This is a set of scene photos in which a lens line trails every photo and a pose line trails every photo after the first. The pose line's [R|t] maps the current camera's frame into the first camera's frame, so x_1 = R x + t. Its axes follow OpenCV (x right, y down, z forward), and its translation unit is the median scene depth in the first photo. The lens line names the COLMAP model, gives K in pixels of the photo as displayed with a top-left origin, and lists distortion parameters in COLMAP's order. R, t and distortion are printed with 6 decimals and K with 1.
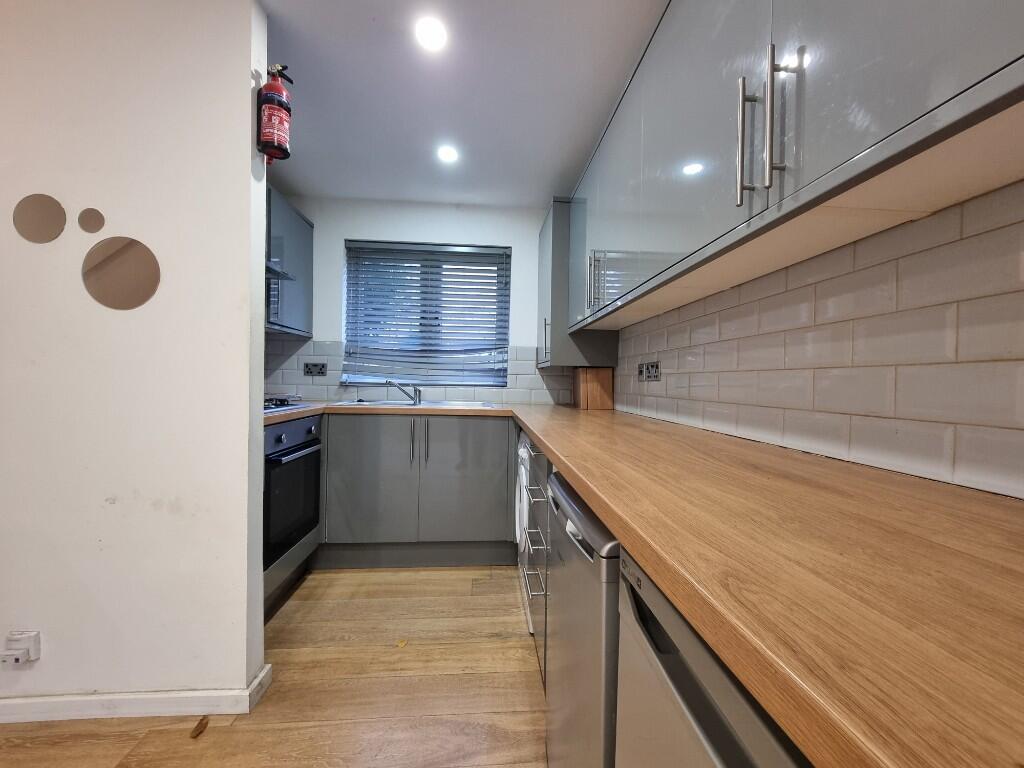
lens RADIAL K [[417.4, 0, 514.0], [0, 417.4, 388.3], [0, 0, 1]] dist [0.000766, 0.000074]
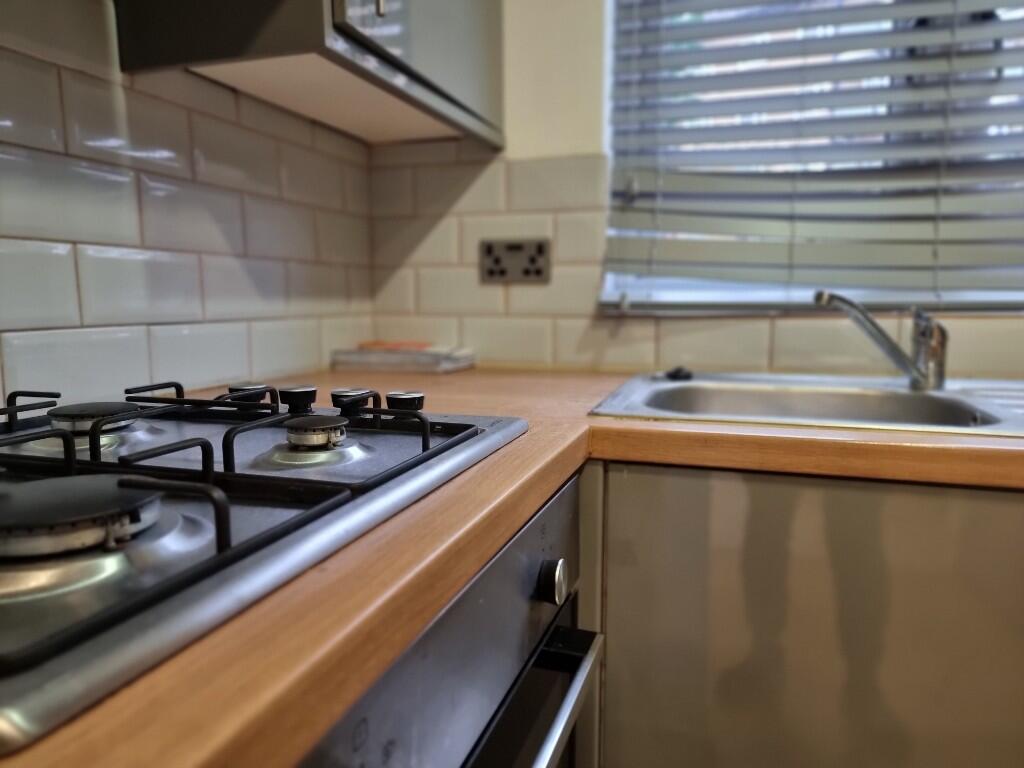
lens RADIAL K [[721.2, 0, 515.3], [0, 721.2, 384.0], [0, 0, 1]] dist [0.078279, -0.047821]
pose [[0.925211, 0.021279, -0.378857, -0.288176], [0.016105, 0.995325, 0.095234, -0.008211], [0.379112, -0.094213, 0.920542, 0.538544]]
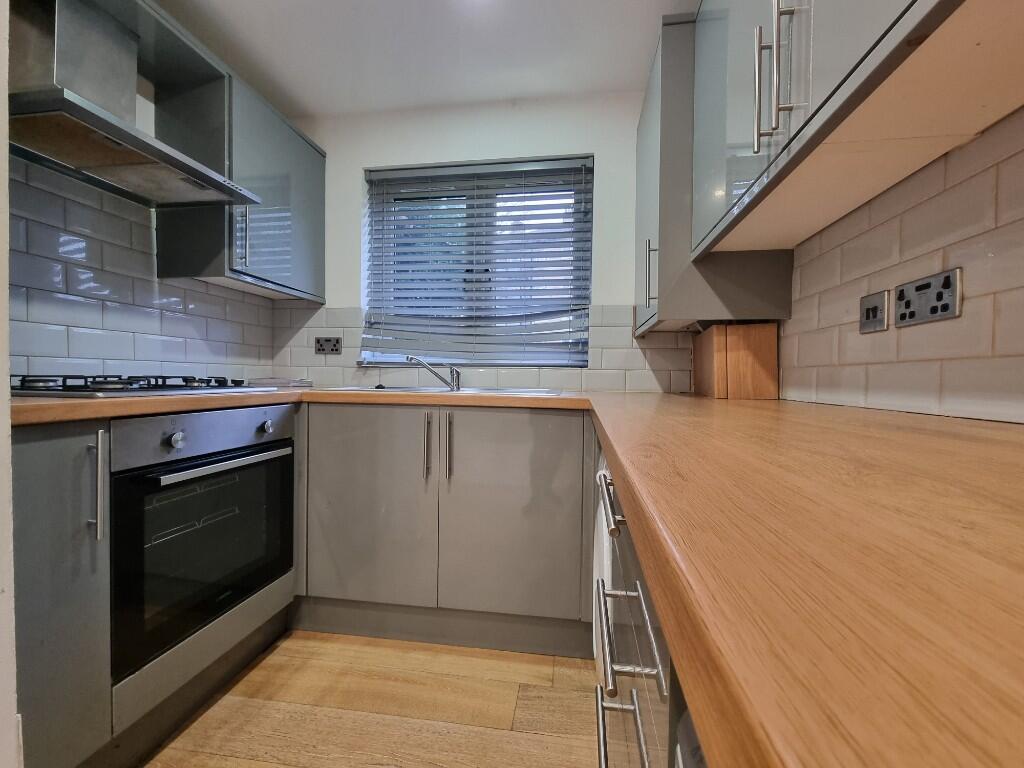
lens RADIAL K [[417.4, 0, 514.0], [0, 417.4, 388.3], [0, 0, 1]] dist [0.000766, 0.000074]
pose [[0.973300, -0.002310, -0.229527, 0.022890], [0.003477, 0.999983, 0.004680, 0.029821], [0.229513, -0.005353, 0.973291, 0.347354]]
